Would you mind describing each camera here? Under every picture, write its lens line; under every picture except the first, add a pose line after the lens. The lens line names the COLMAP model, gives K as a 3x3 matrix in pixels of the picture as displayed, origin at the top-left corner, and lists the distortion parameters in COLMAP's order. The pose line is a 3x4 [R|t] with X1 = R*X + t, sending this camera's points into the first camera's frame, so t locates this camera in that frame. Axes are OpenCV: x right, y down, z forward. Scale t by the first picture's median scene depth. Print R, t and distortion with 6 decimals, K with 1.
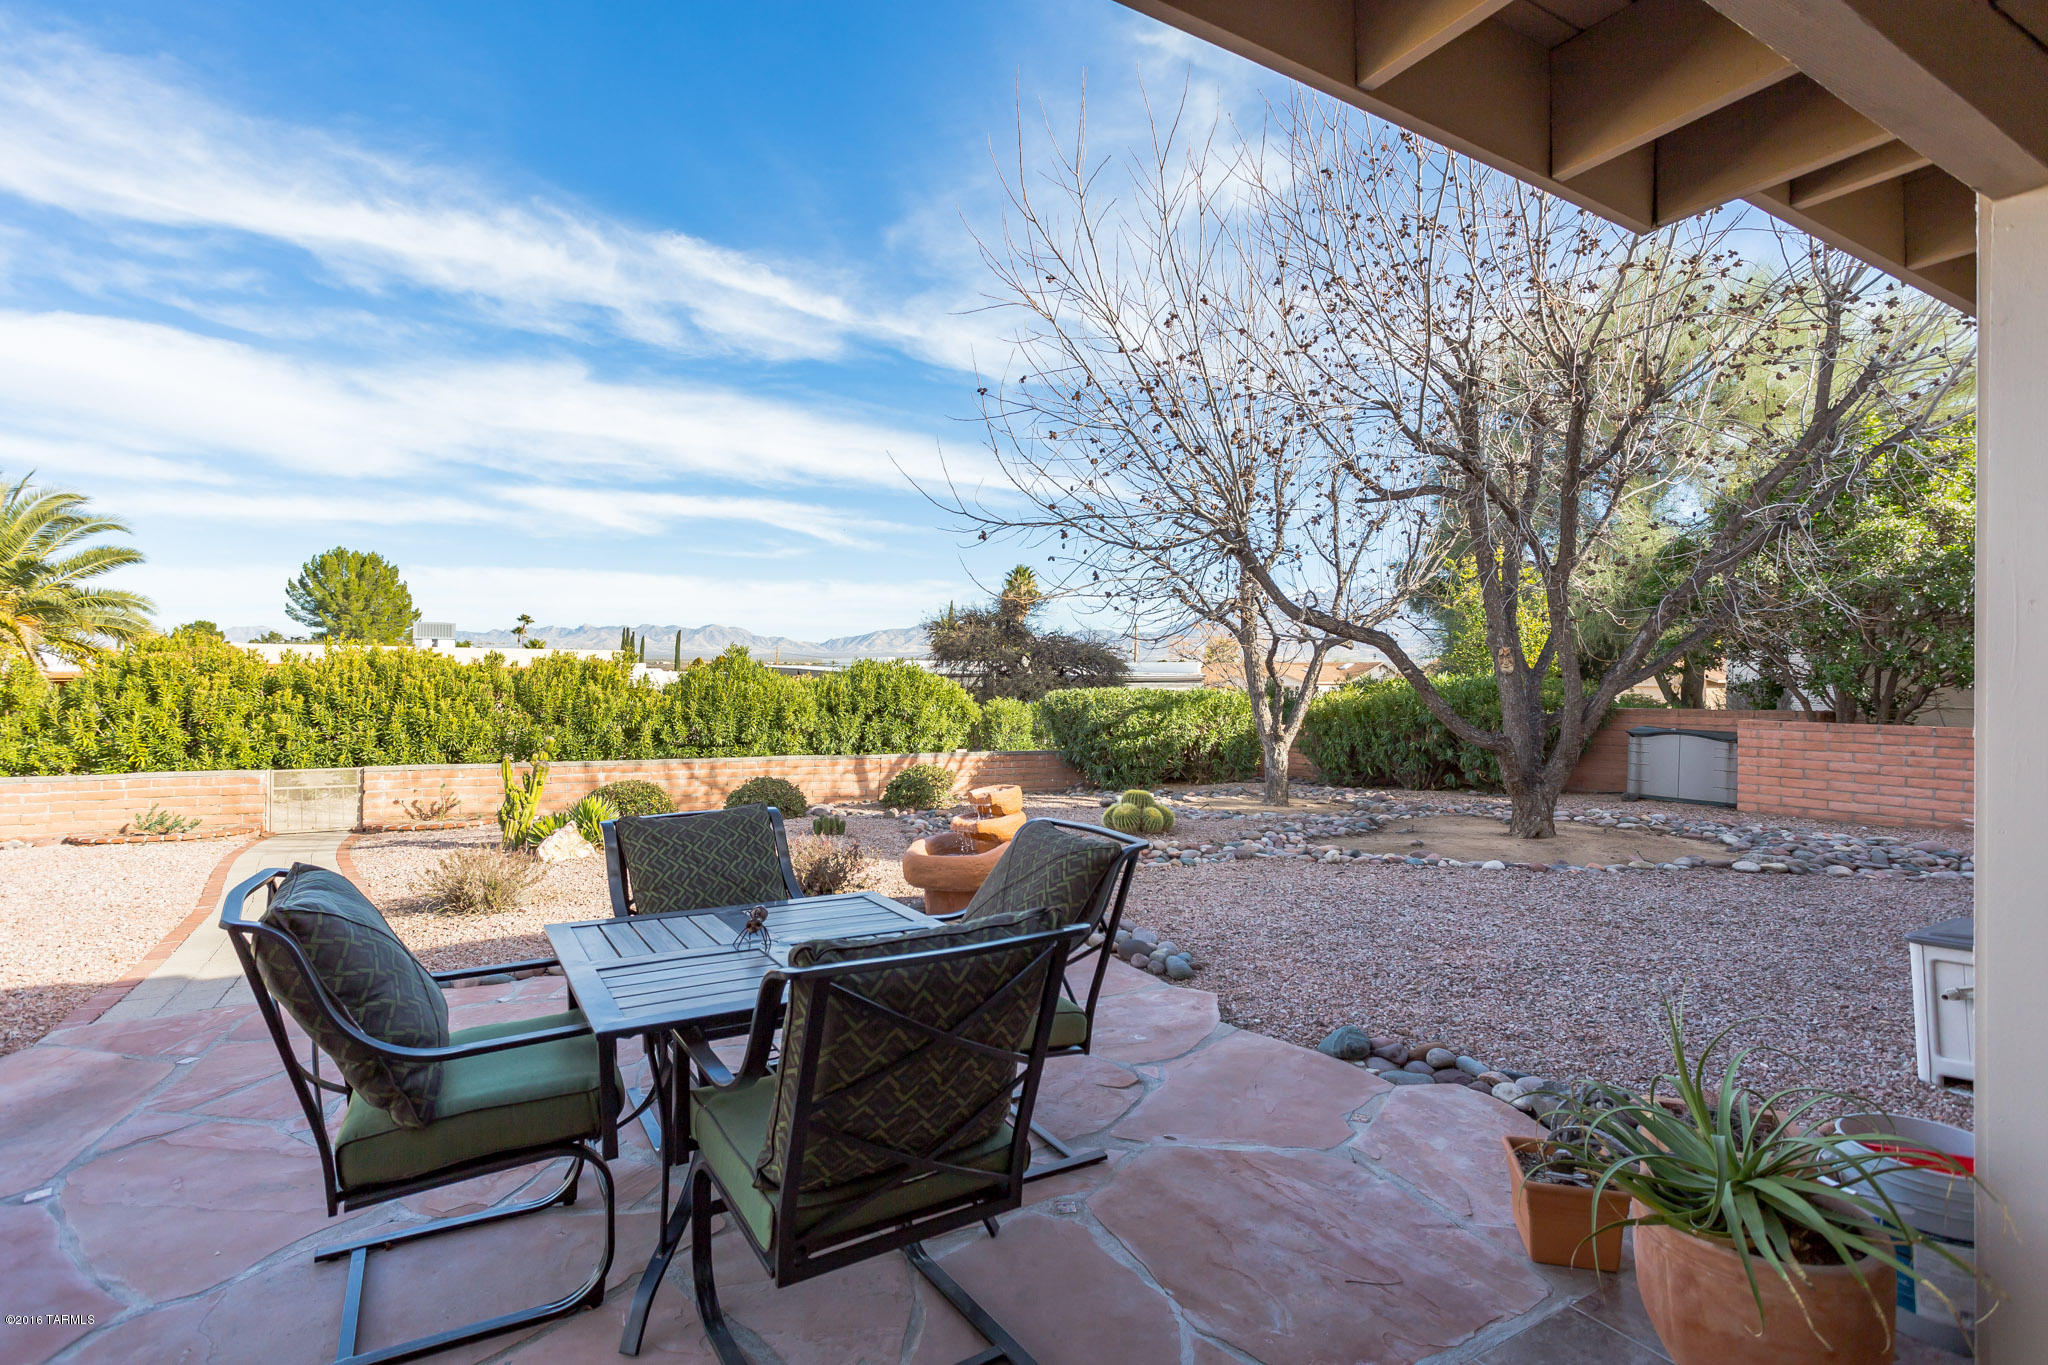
lens RADIAL K [[991.1, 0, 1030.1], [0, 991.1, 695.7], [0, 0, 1]] dist [-0.012618, 0.006861]
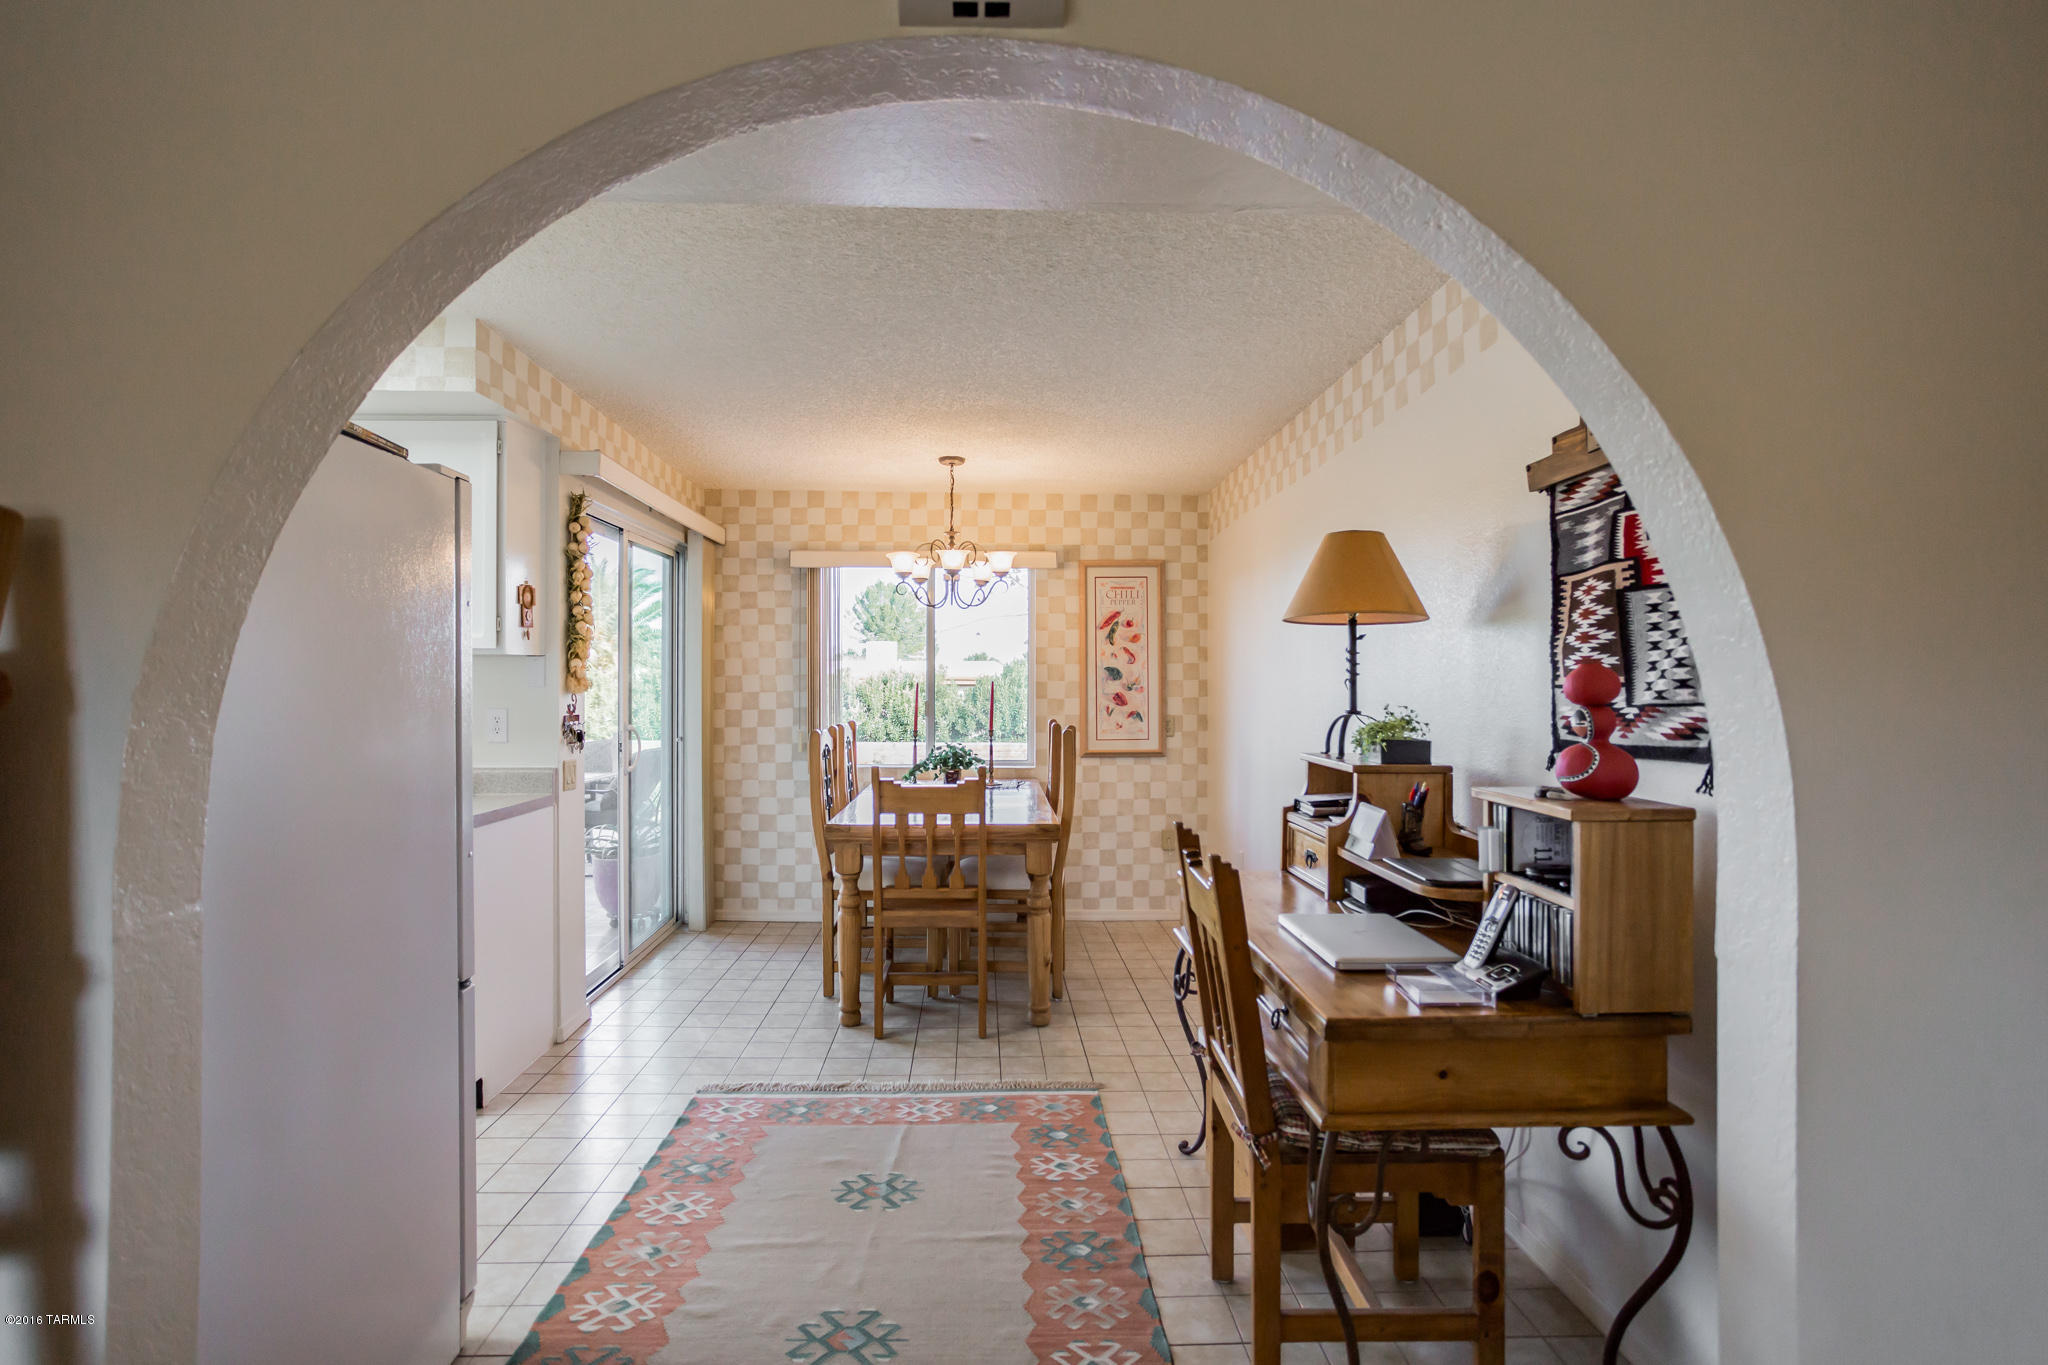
lens RADIAL K [[991.1, 0, 1038.6], [0, 991.1, 671.3], [0, 0, 1]] dist [-0.012618, 0.006861]
pose [[0.873550, -0.008571, -0.486659, 0.378296], [-0.004201, 0.999675, -0.025147, -0.001758], [0.486717, 0.024012, 0.873230, -0.090516]]
